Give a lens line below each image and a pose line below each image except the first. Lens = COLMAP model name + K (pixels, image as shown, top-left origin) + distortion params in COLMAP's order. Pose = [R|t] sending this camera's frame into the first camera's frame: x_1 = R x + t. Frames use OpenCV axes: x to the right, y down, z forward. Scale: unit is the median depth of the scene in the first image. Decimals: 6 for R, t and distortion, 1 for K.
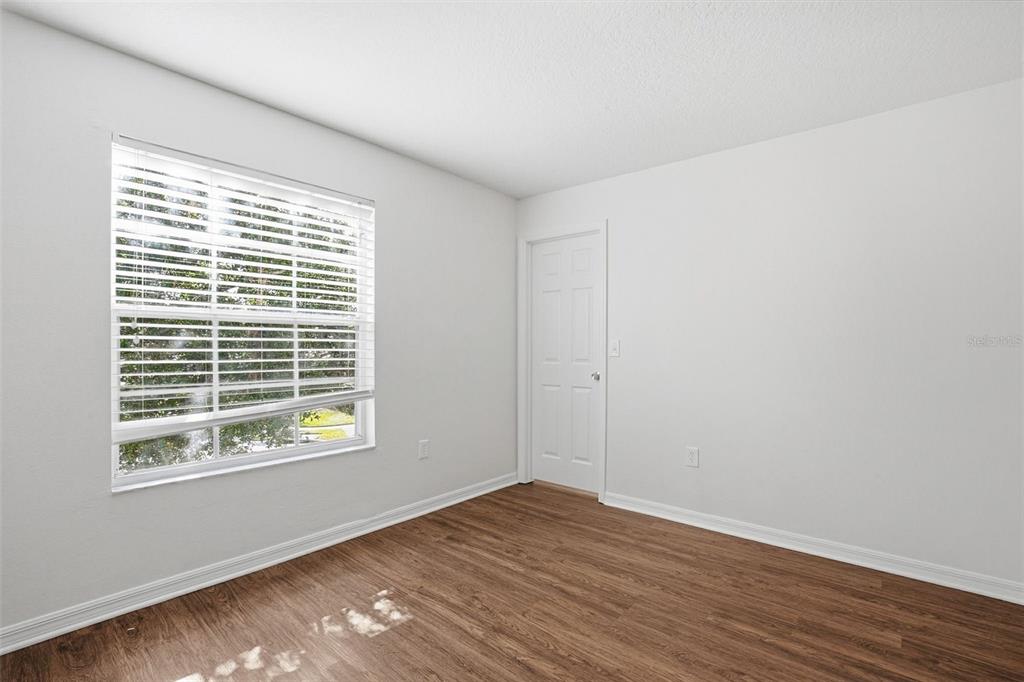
lens RADIAL K [[490.8, 0, 517.9], [0, 490.8, 347.4], [0, 0, 1]] dist [-0.027084, 0.001439]
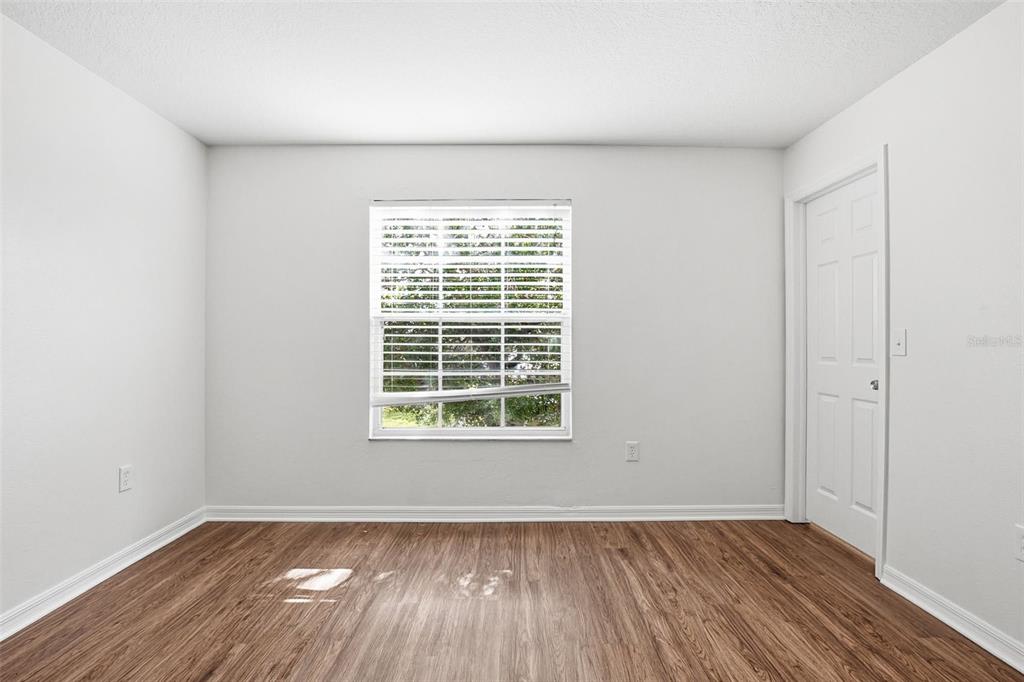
lens RADIAL K [[491.7, 0, 490.9], [0, 491.7, 341.8], [0, 0, 1]] dist [-0.026985, 0.000406]
pose [[0.628651, -0.005941, -0.777665, 0.433881], [0.000452, 0.999973, -0.007273, 0.007190], [0.777687, 0.004221, 0.628637, 0.240652]]
